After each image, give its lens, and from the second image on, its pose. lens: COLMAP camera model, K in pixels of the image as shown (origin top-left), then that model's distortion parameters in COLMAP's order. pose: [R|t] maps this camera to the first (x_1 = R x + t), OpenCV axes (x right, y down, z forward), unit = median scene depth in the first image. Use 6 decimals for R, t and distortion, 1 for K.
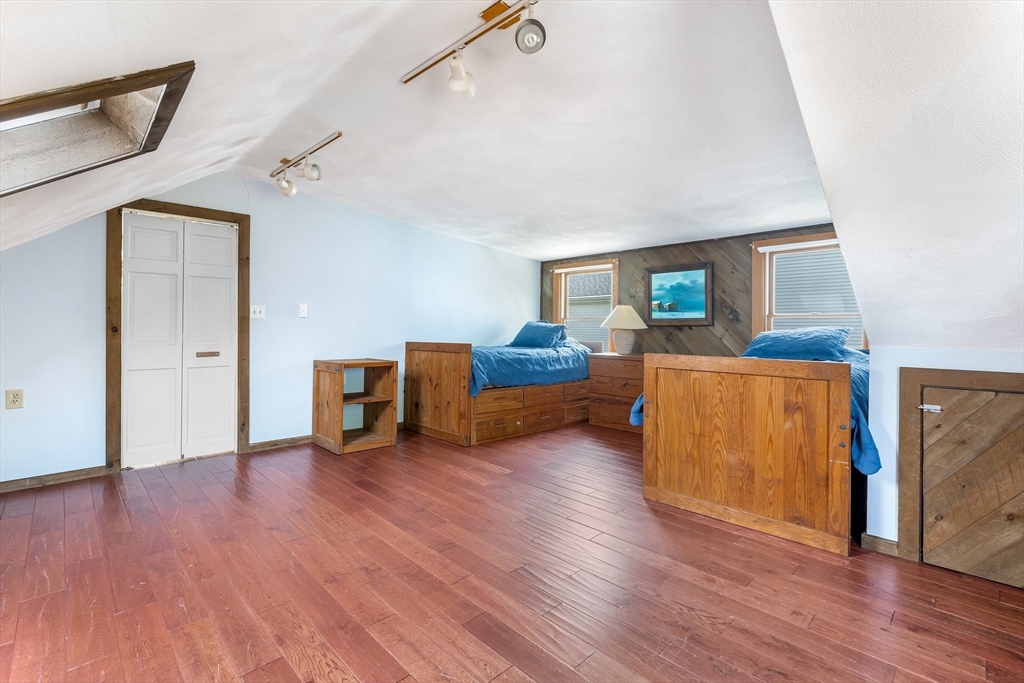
lens RADIAL K [[462.7, 0, 514.9], [0, 462.7, 328.5], [0, 0, 1]] dist [-0.002625, -0.000335]
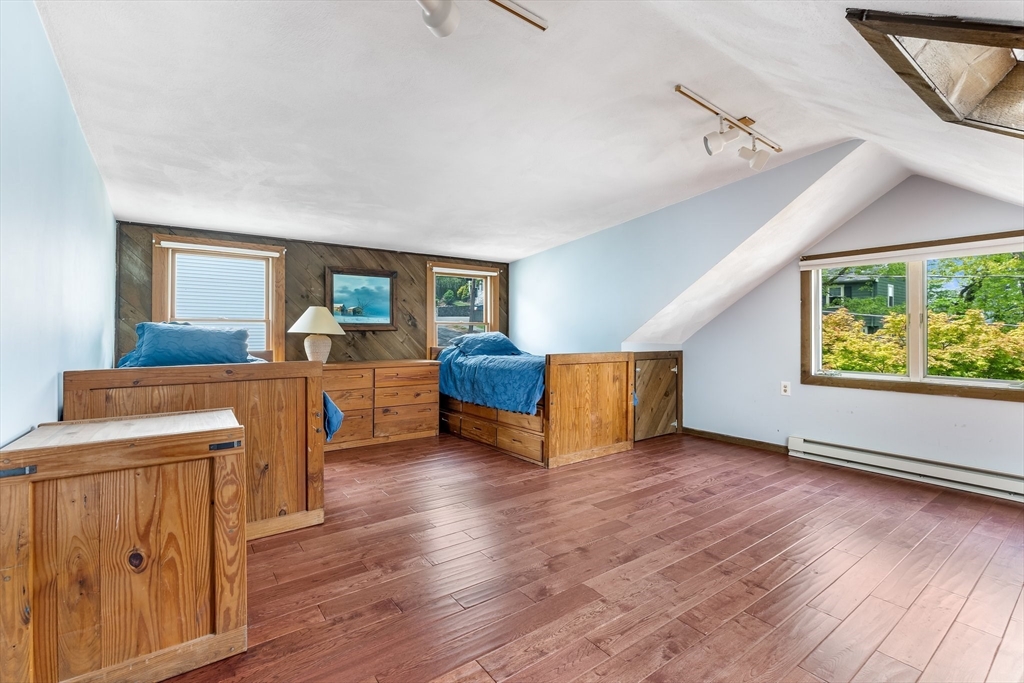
lens RADIAL K [[462.7, 0, 514.9], [0, 462.7, 328.5], [0, 0, 1]] dist [-0.002625, -0.000335]
pose [[0.138047, -0.000790, 0.990425, -0.600754], [0.000648, 1.000000, 0.000707, -0.011318], [-0.990425, 0.000544, 0.138047, 0.561621]]
